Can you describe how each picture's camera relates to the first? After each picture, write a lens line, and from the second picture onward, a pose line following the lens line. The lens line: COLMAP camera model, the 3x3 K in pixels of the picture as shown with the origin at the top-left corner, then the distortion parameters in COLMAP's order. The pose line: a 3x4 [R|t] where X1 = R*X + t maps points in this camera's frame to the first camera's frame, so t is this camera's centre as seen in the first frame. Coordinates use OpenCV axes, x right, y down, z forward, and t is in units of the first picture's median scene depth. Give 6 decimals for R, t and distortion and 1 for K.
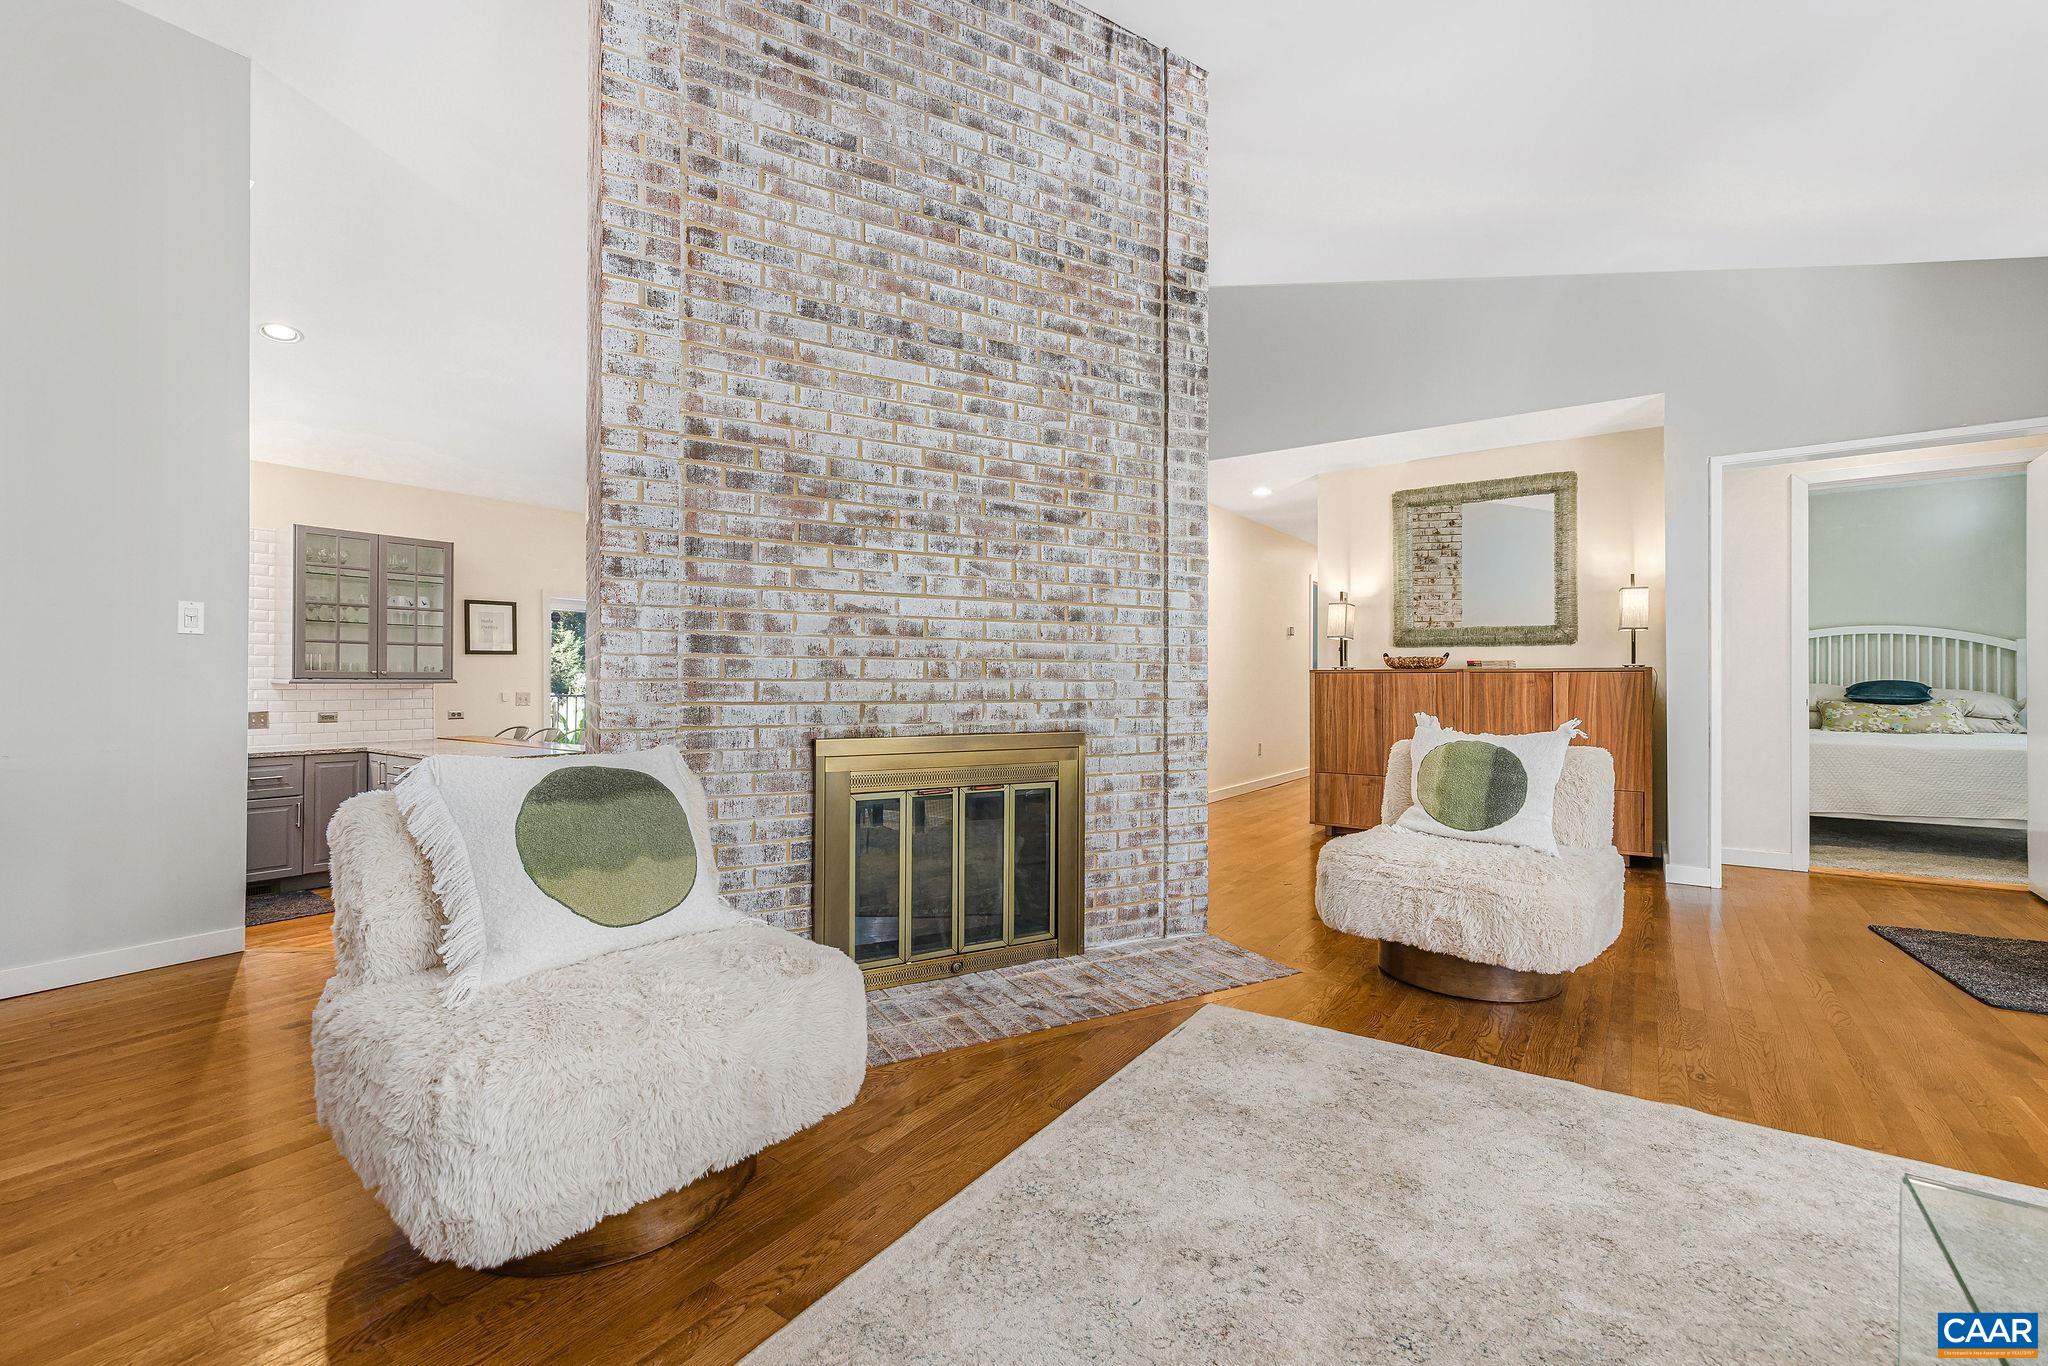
lens RADIAL K [[858.2, 0, 1019.7], [0, 858.2, 675.2], [0, 0, 1]] dist [0.000844, 0.000216]
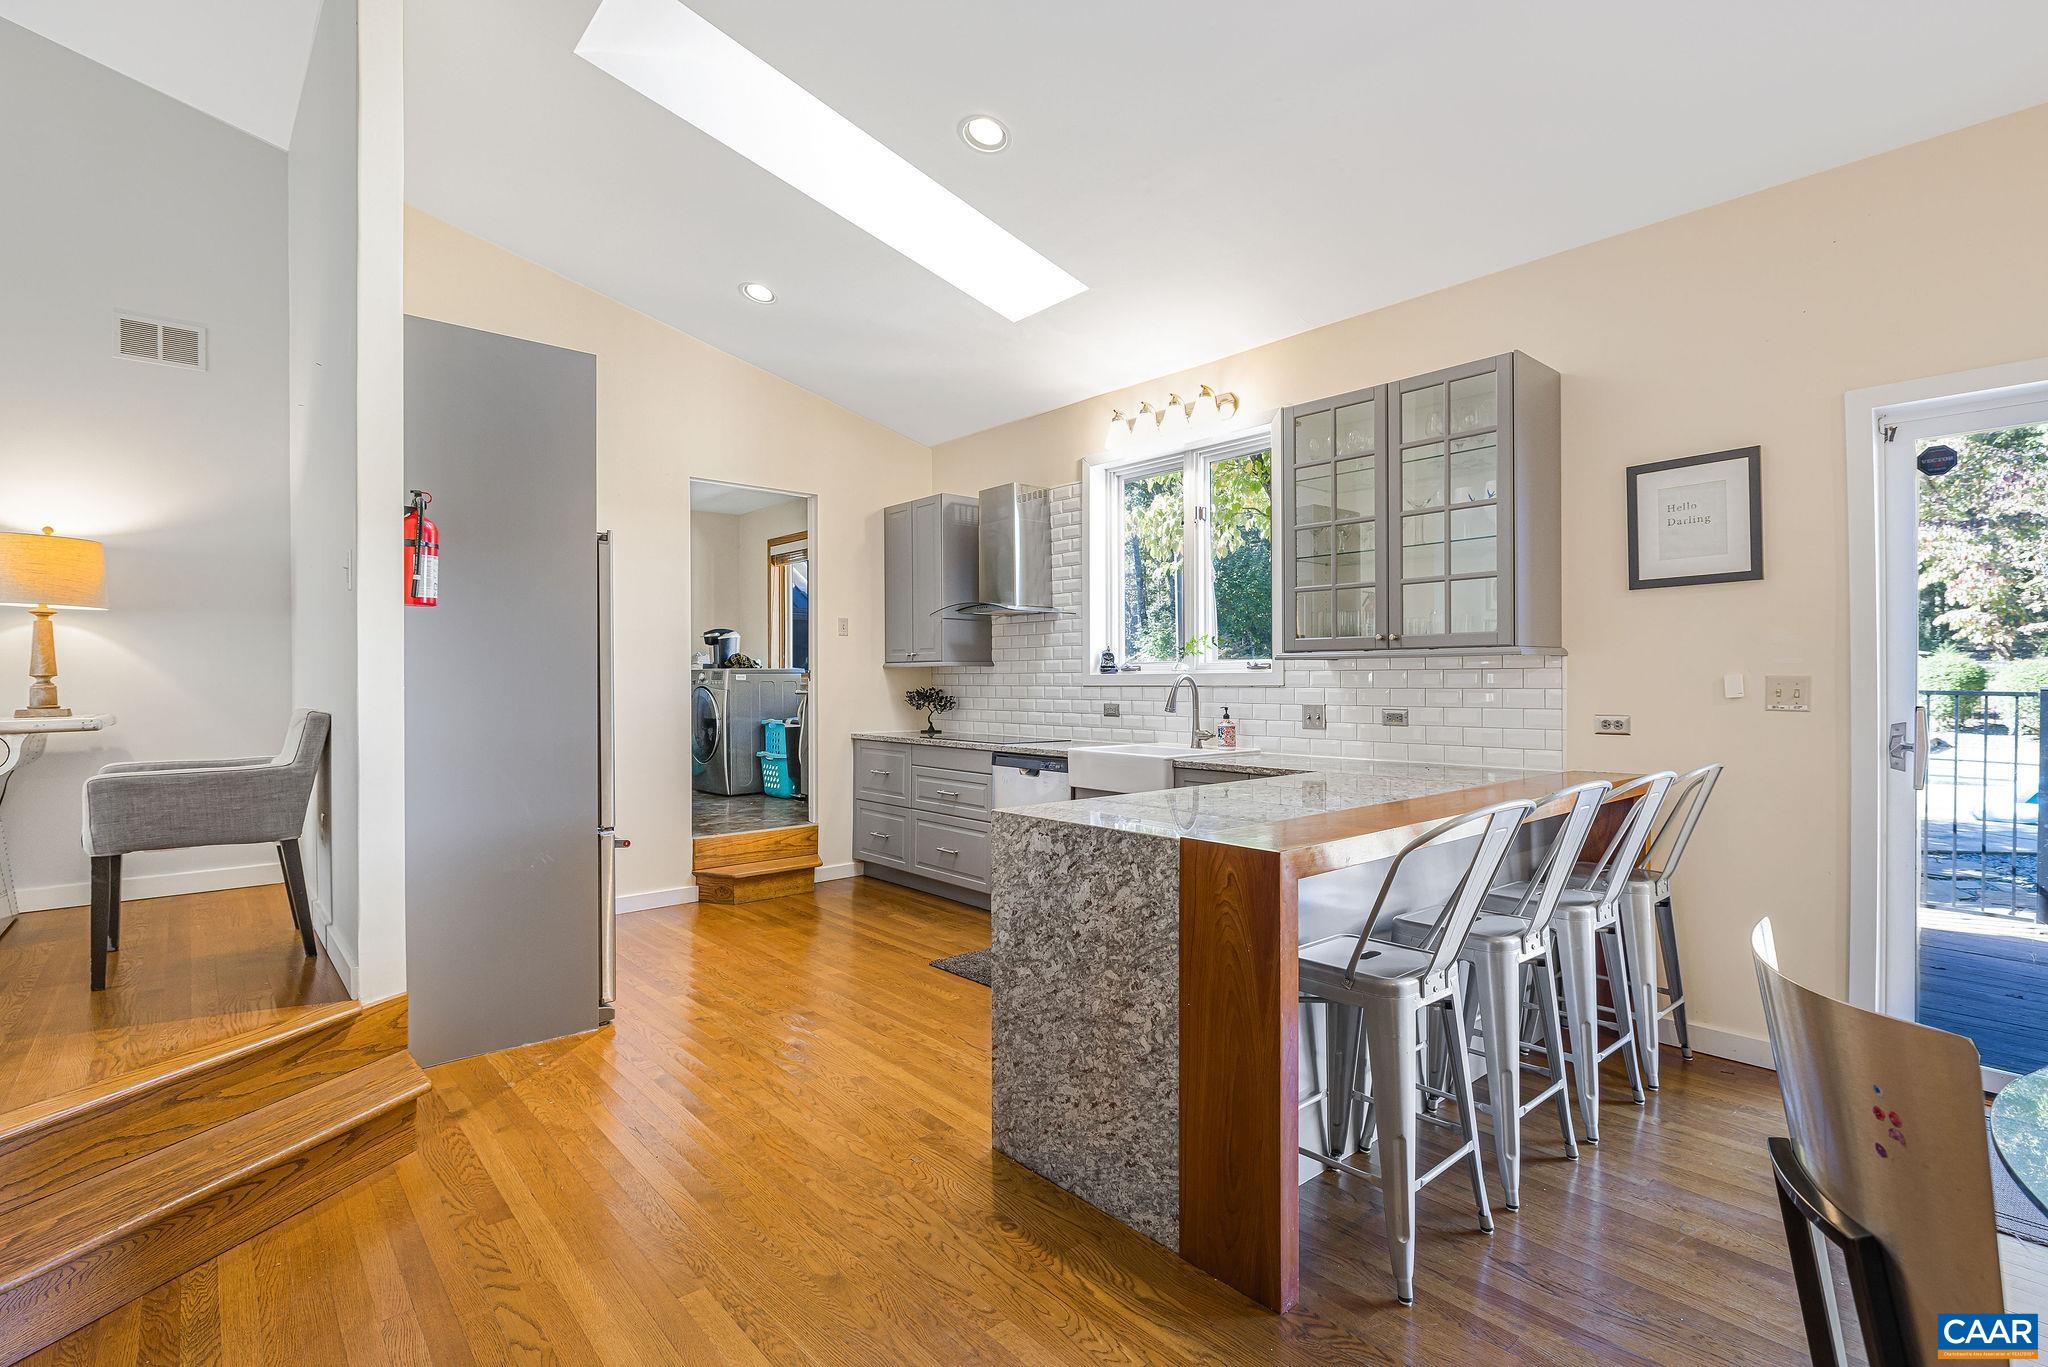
lens RADIAL K [[952.0, 0, 1022.4], [0, 952.0, 680.4], [0, 0, 1]] dist [-0.009173, 0.000705]
pose [[-0.223602, -0.000492, -0.974680, -0.110867], [0.010147, 0.999945, -0.002833, 0.023382], [0.974628, -0.010523, -0.223584, 0.918458]]
